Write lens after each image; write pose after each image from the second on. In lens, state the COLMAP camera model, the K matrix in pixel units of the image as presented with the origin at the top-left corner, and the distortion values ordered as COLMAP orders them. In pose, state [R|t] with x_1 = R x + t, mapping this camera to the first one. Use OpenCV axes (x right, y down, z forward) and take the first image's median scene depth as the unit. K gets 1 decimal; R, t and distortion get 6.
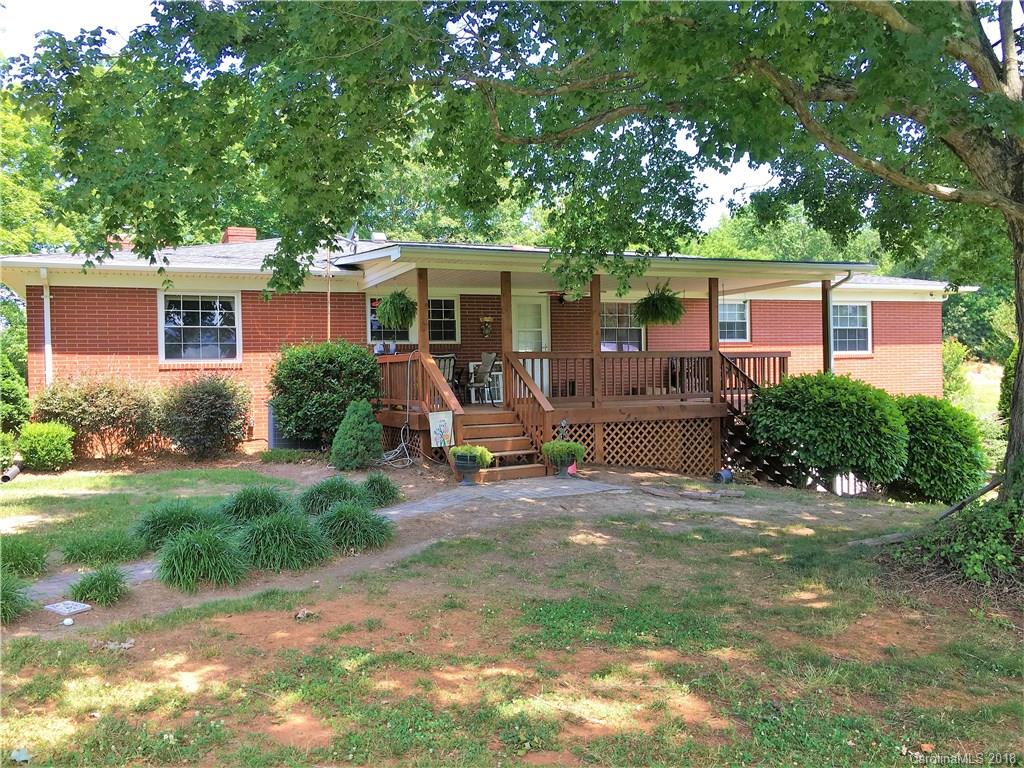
lens RADIAL K [[871.8, 0, 512.0], [0, 871.8, 384.0], [0, 0, 1]] dist [0.028237, -0.007050]
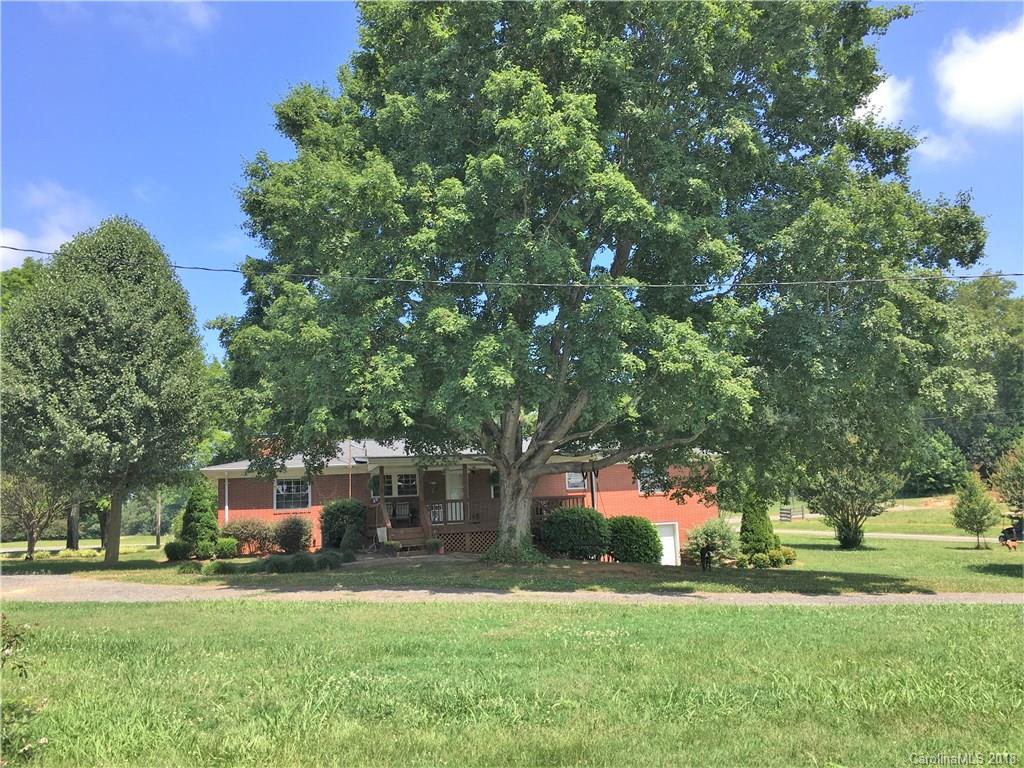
lens RADIAL K [[871.8, 0, 512.0], [0, 871.8, 384.0], [0, 0, 1]] dist [0.028237, -0.007050]
pose [[0.988713, -0.052114, -0.140466, 0.537554], [0.029316, 0.986725, -0.159735, 0.030763], [0.146926, 0.153814, 0.977115, -1.156897]]
